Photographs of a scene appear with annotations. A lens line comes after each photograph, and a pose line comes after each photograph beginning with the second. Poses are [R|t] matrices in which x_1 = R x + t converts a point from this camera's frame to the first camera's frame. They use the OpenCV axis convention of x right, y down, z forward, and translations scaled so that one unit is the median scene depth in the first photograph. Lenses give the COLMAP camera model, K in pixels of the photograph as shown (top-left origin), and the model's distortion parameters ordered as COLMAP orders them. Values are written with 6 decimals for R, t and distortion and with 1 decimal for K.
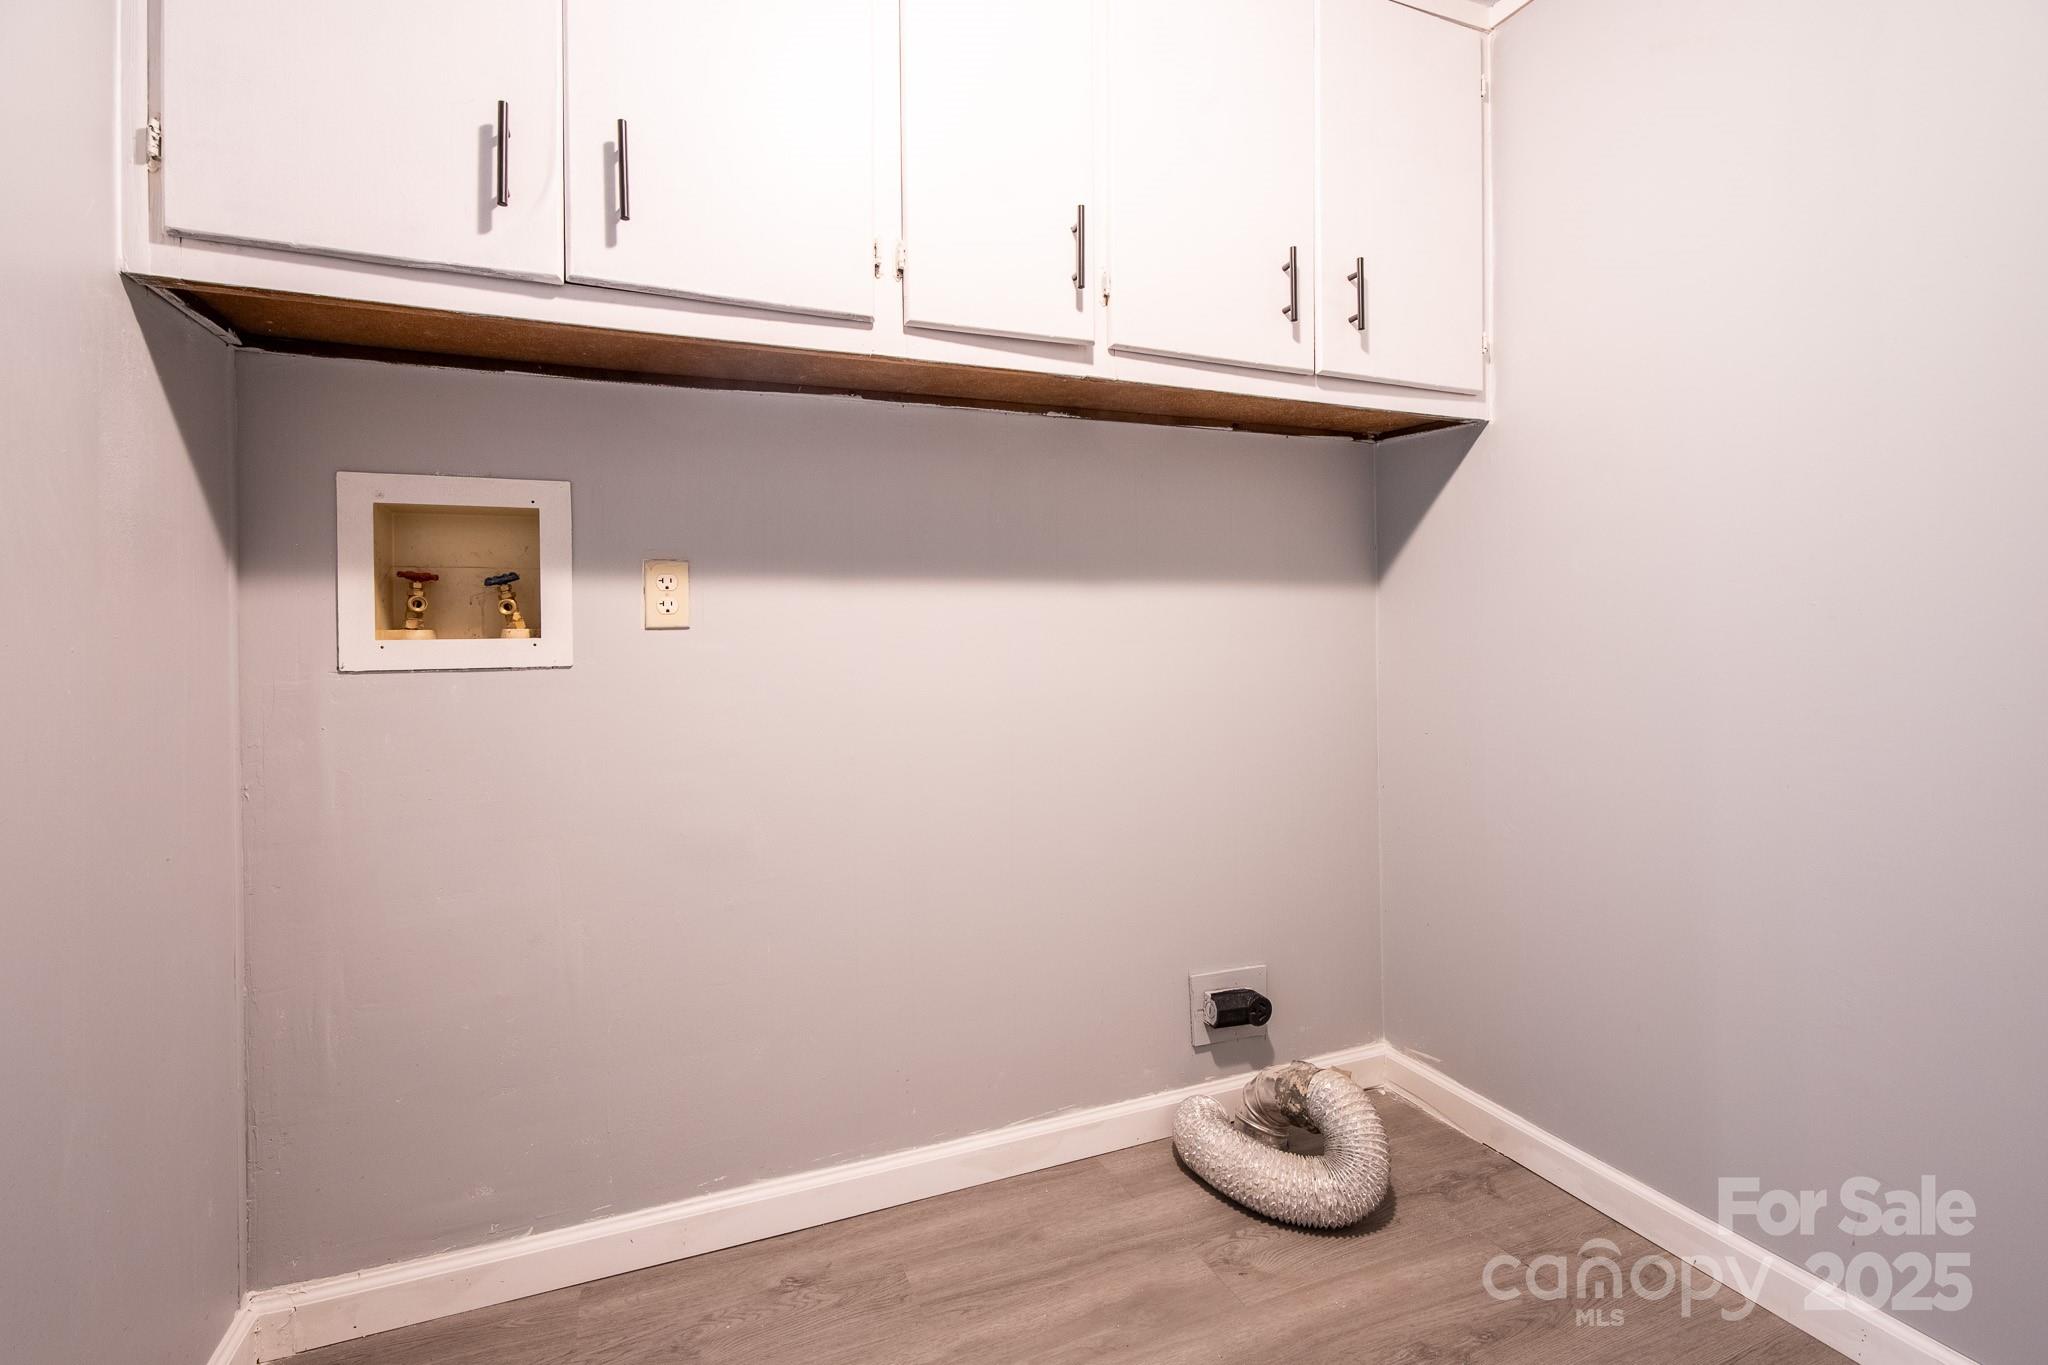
lens RADIAL K [[931.2, 0, 1010.5], [0, 931.2, 640.9], [0, 0, 1]] dist [0.006854, -0.001066]
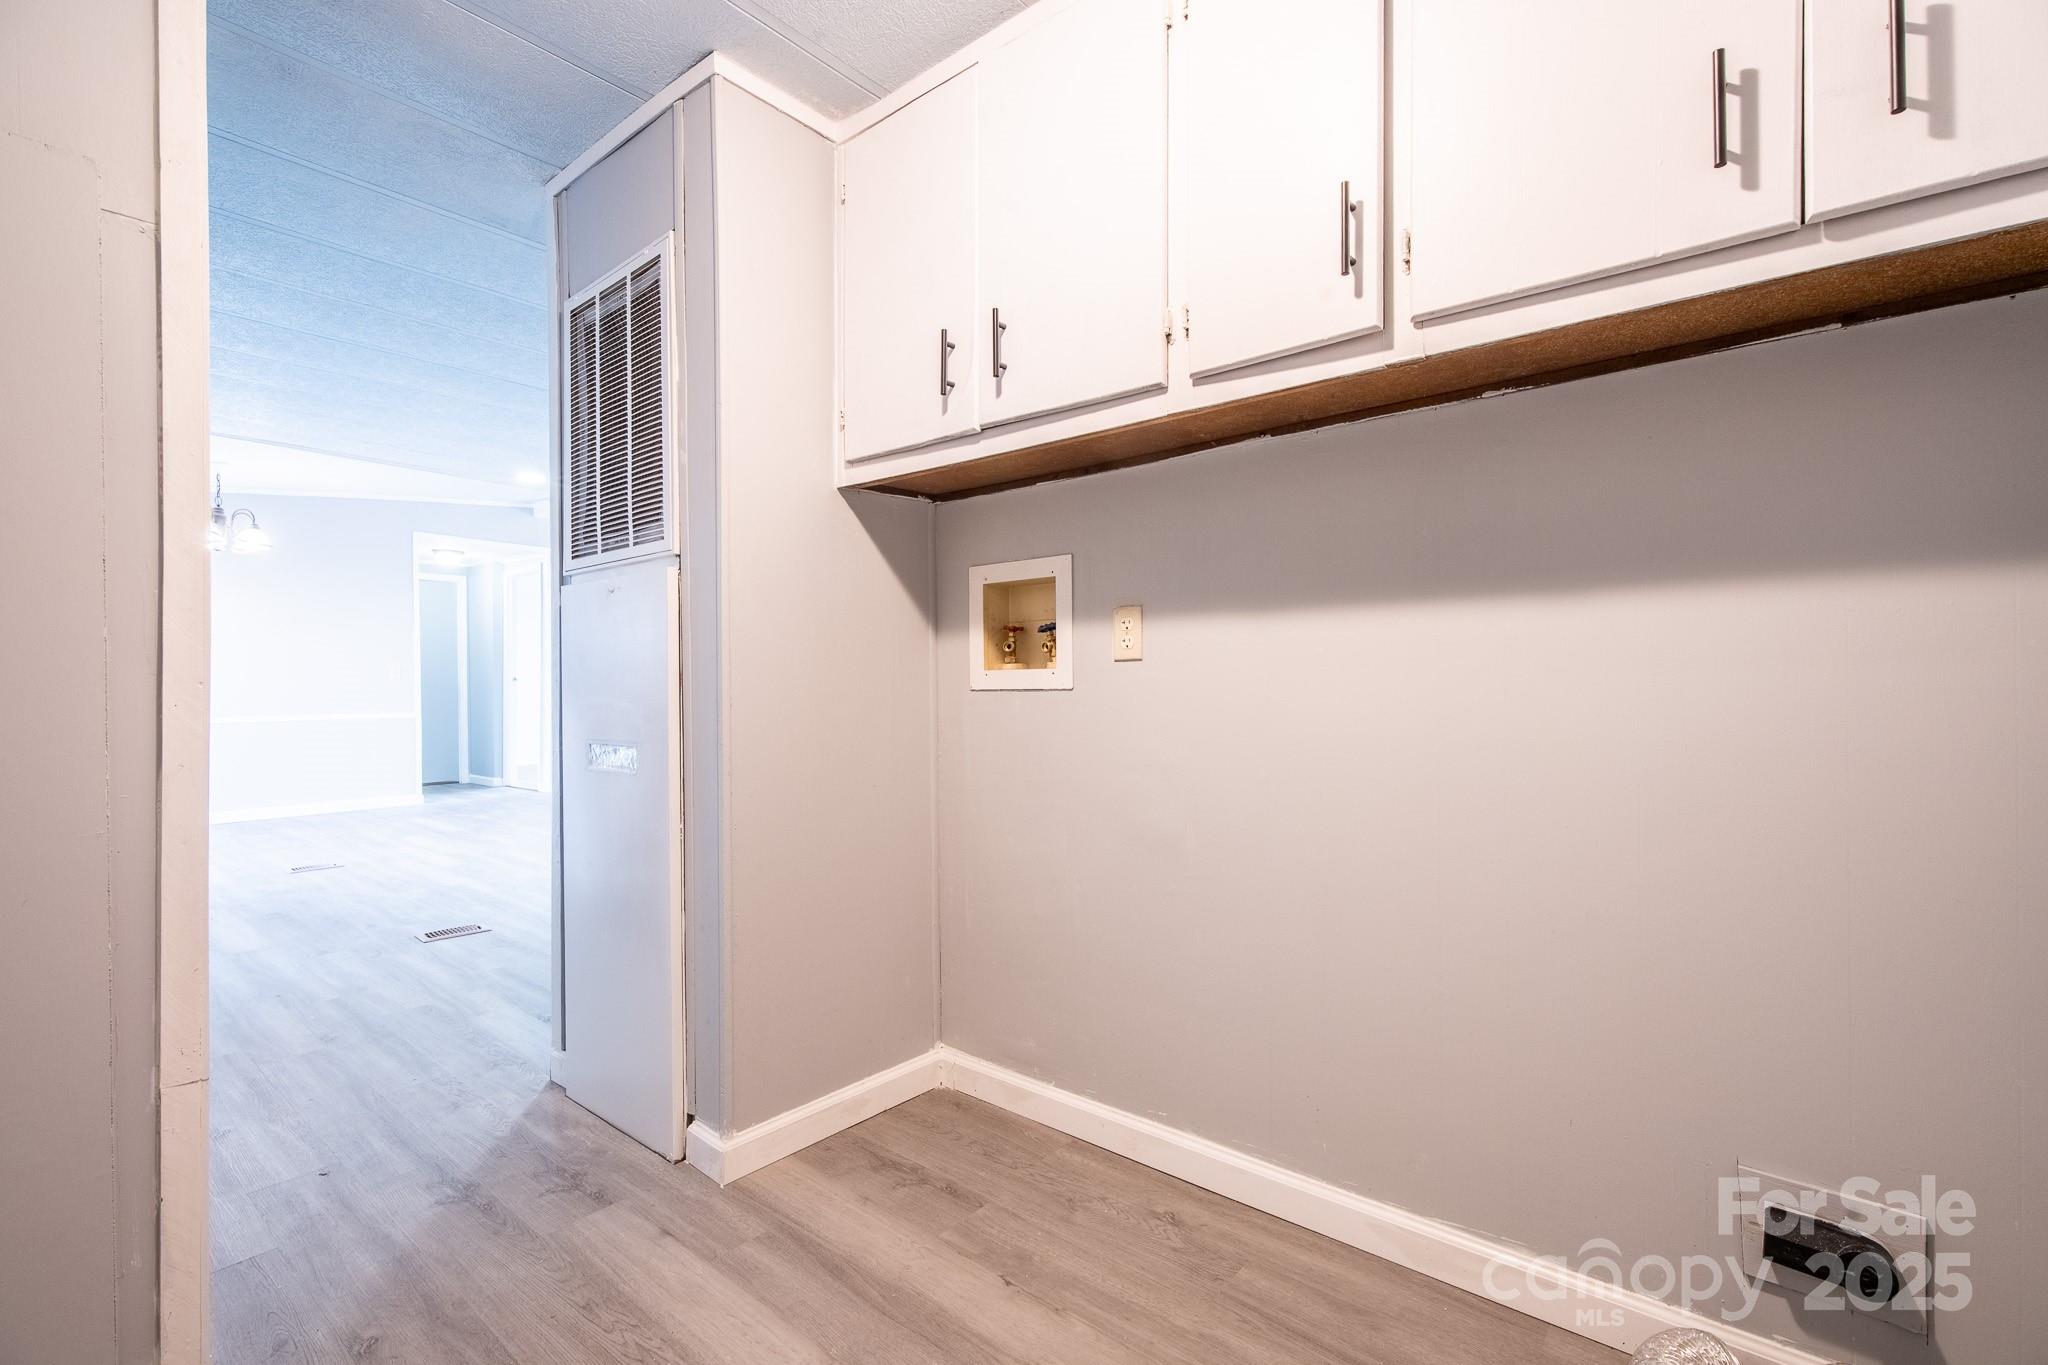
lens RADIAL K [[931.2, 0, 1011.7], [0, 931.2, 681.6], [0, 0, 1]] dist [0.006854, -0.001066]
pose [[0.455811, 0.009708, -0.890024, 0.715573], [0.004842, 0.999899, 0.013386, -0.002357], [0.890063, -0.010410, 0.455718, 0.298064]]
